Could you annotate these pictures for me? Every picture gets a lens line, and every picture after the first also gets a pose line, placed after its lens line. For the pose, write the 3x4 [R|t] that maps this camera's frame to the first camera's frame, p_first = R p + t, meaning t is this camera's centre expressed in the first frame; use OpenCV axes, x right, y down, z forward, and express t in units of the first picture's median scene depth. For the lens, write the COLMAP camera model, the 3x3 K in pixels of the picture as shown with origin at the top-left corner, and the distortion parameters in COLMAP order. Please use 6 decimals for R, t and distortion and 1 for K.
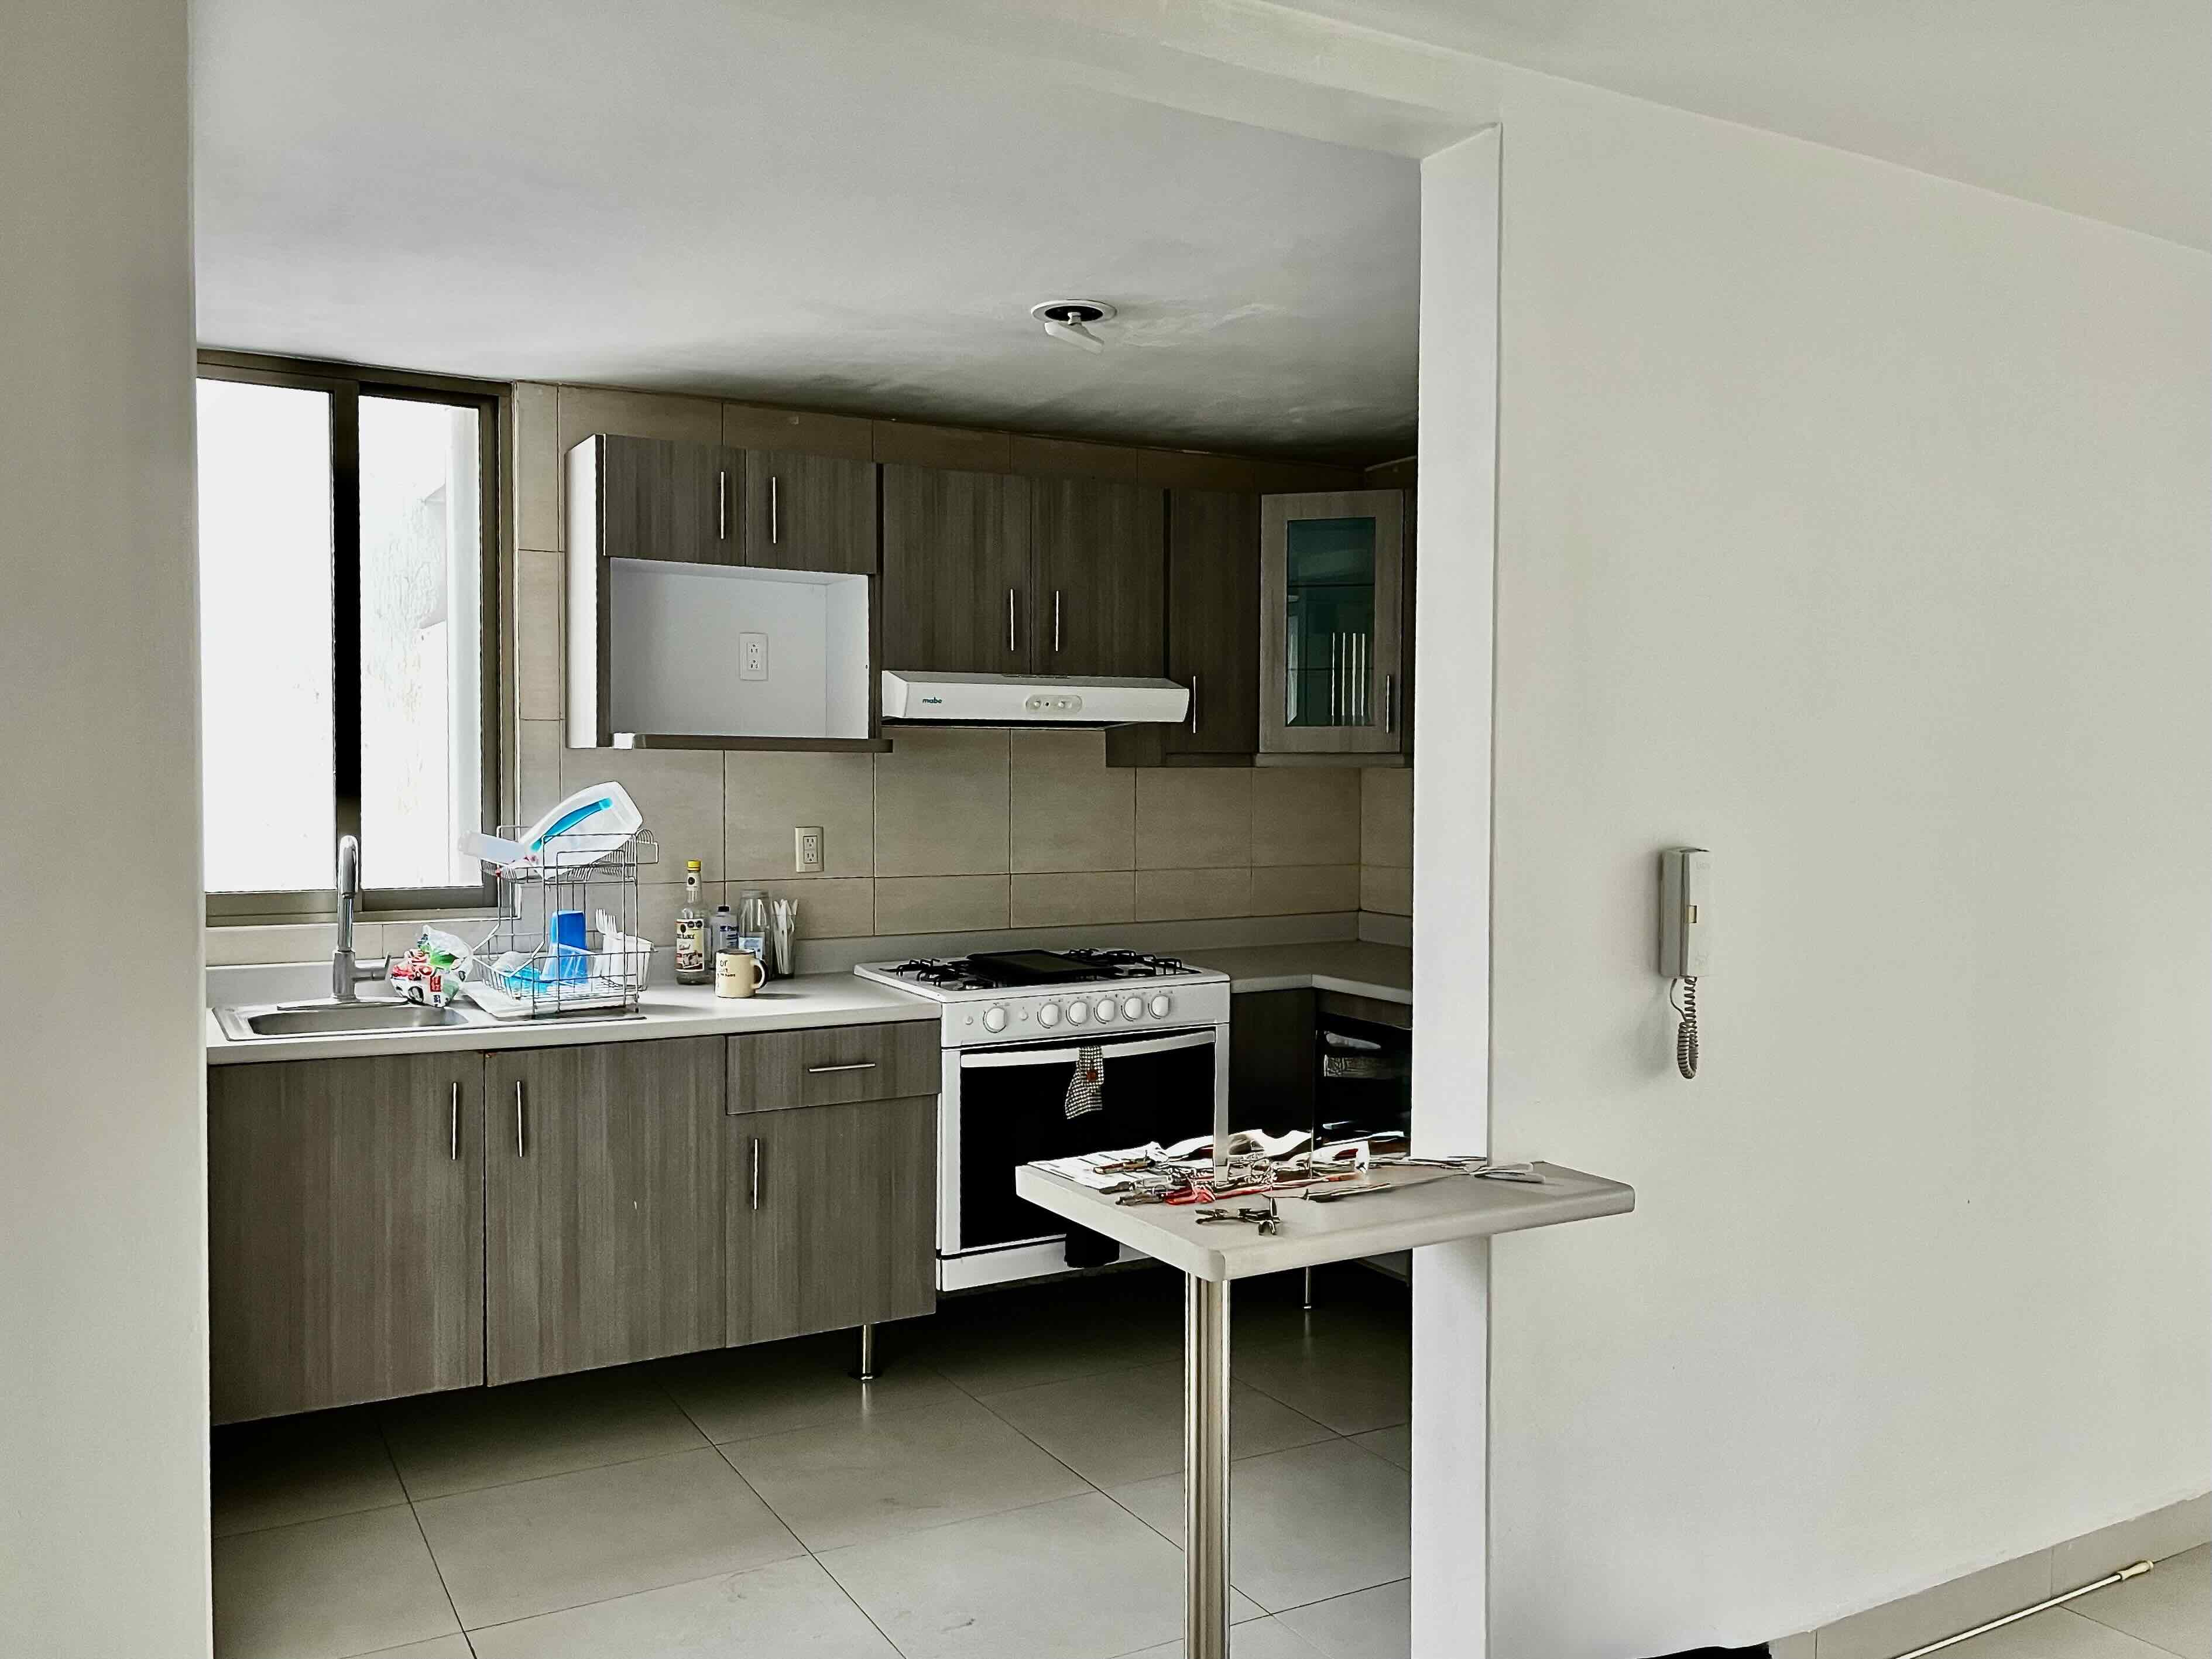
lens RADIAL K [[1764.0, 0, 1103.2], [0, 1764.0, 836.9], [0, 0, 1]] dist [0.023565, 0.004874]
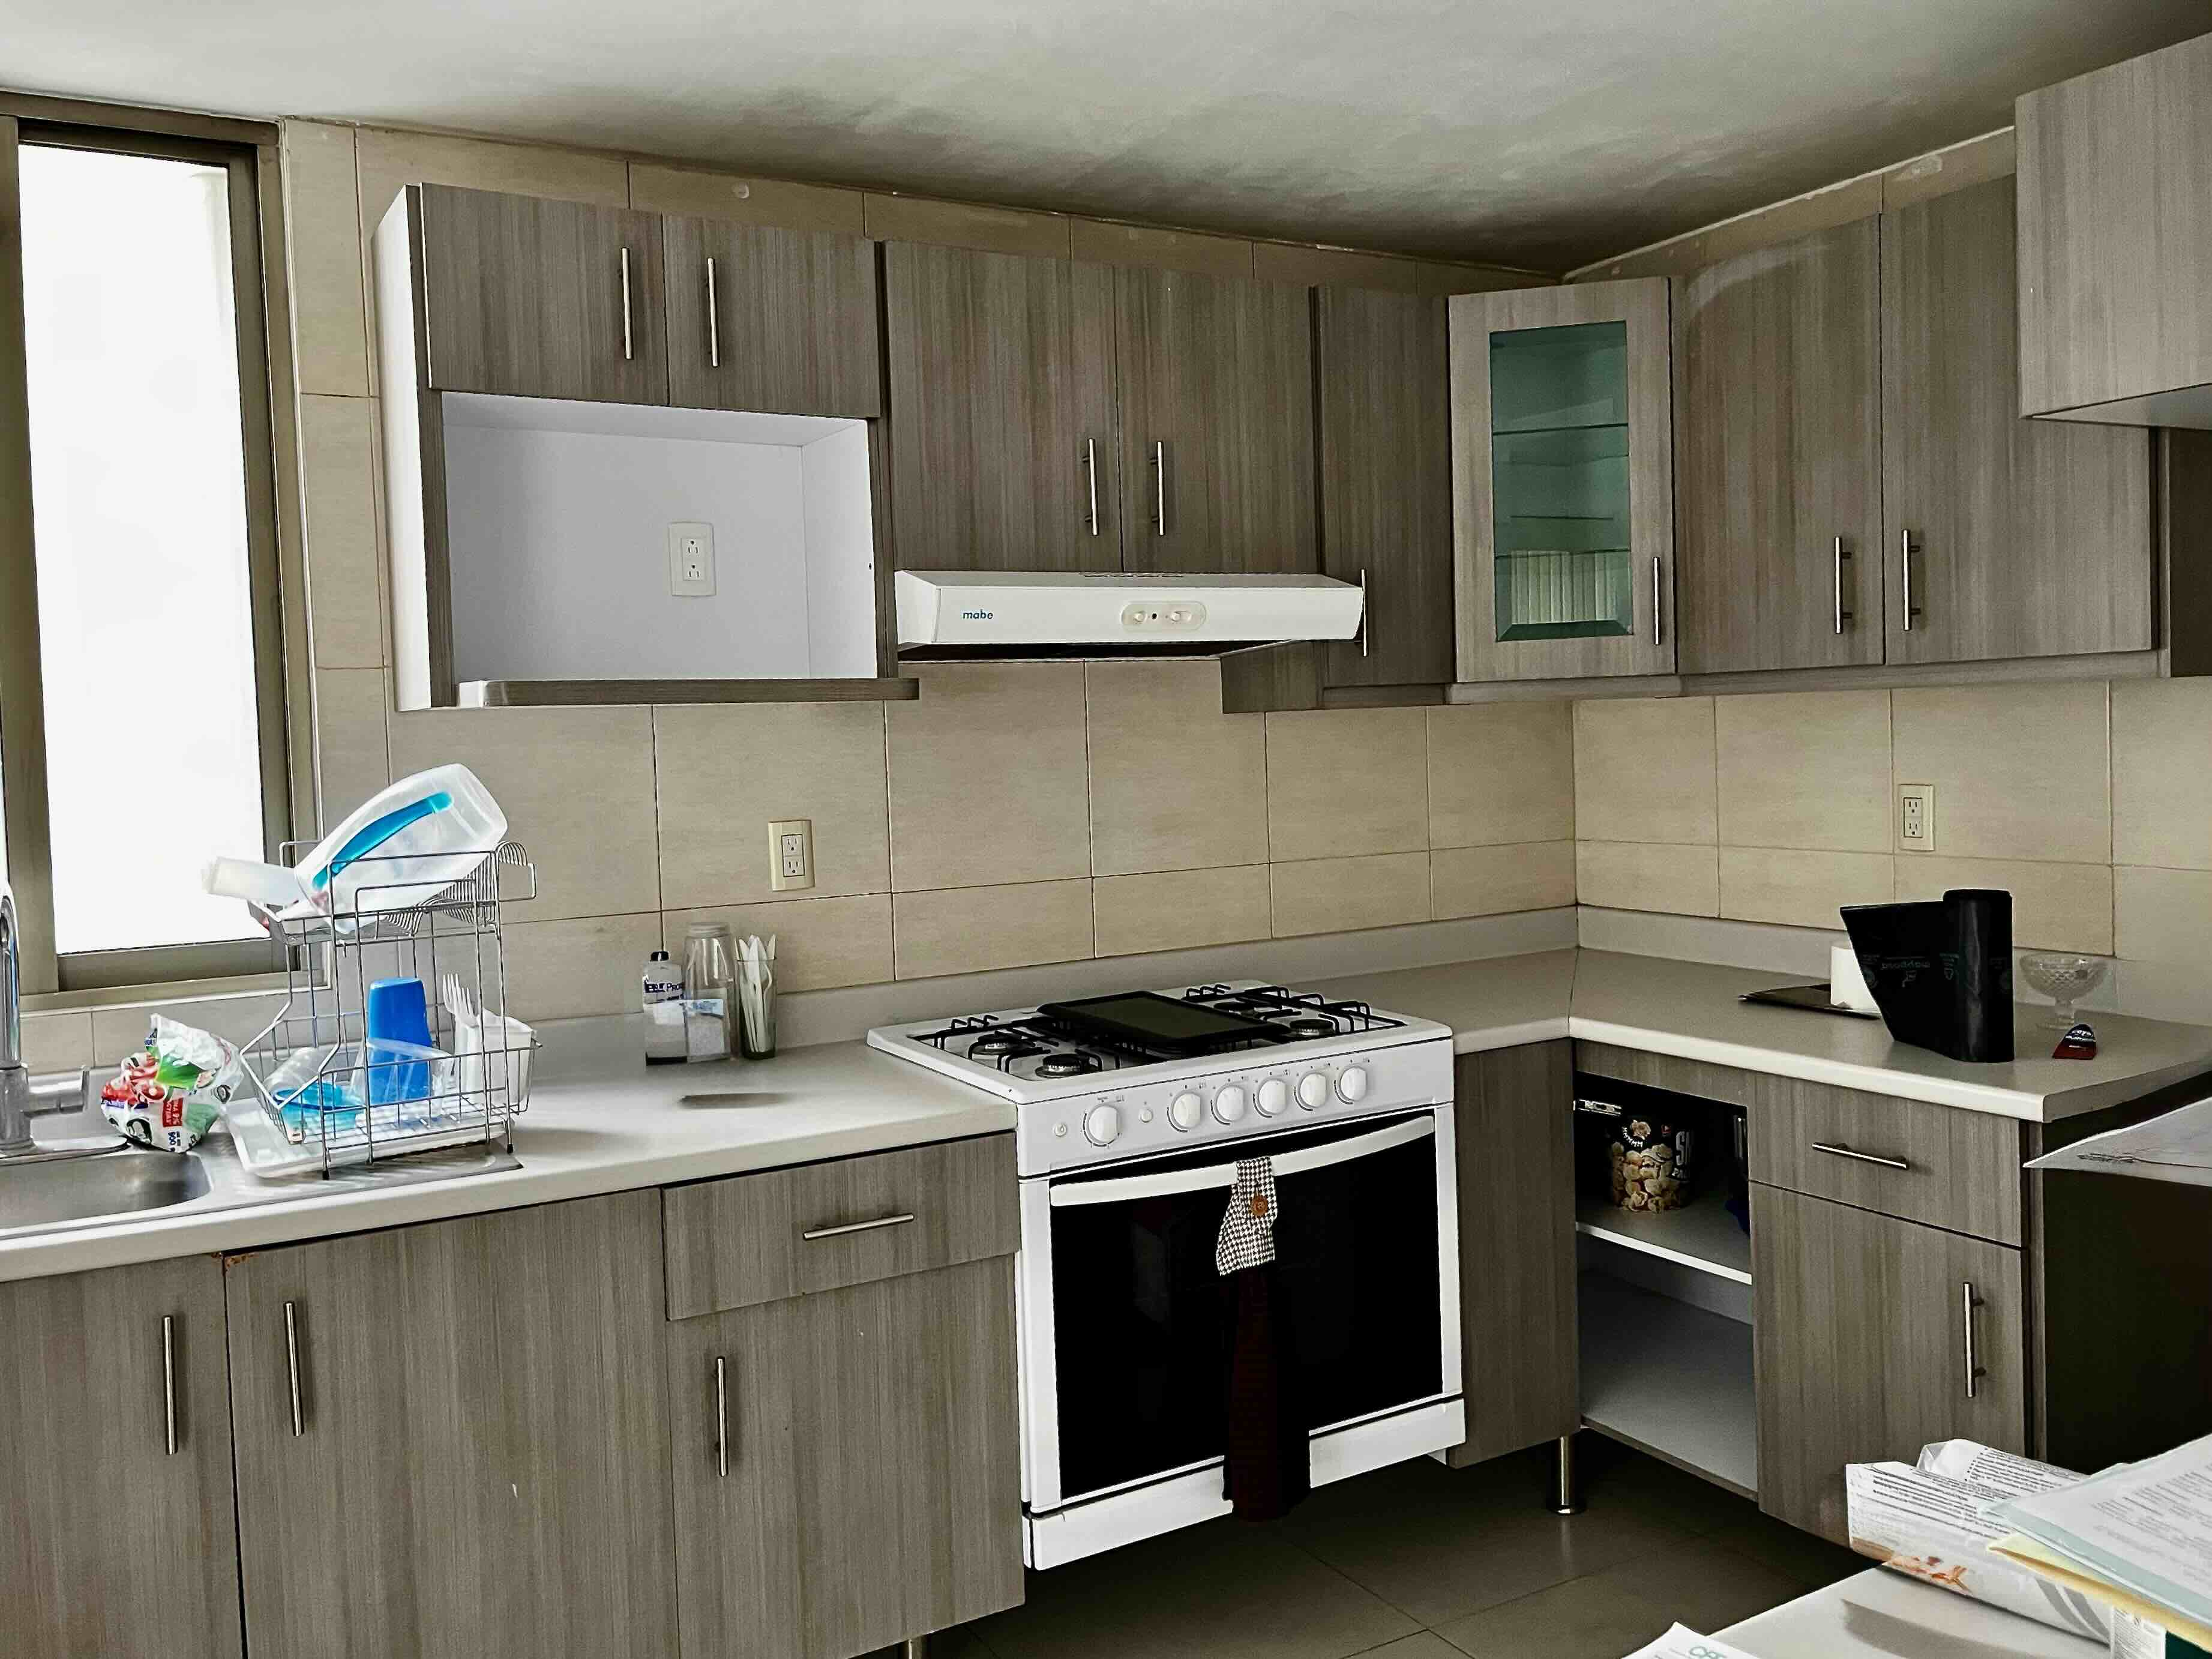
lens RADIAL K [[1764.1, 0, 1107.2], [0, 1764.1, 814.8], [0, 0, 1]] dist [0.023565, 0.004874]
pose [[0.999246, -0.037177, 0.011222, -0.061260], [0.037030, 0.999229, 0.013071, -0.012753], [-0.011699, -0.012646, 0.999852, 0.375219]]
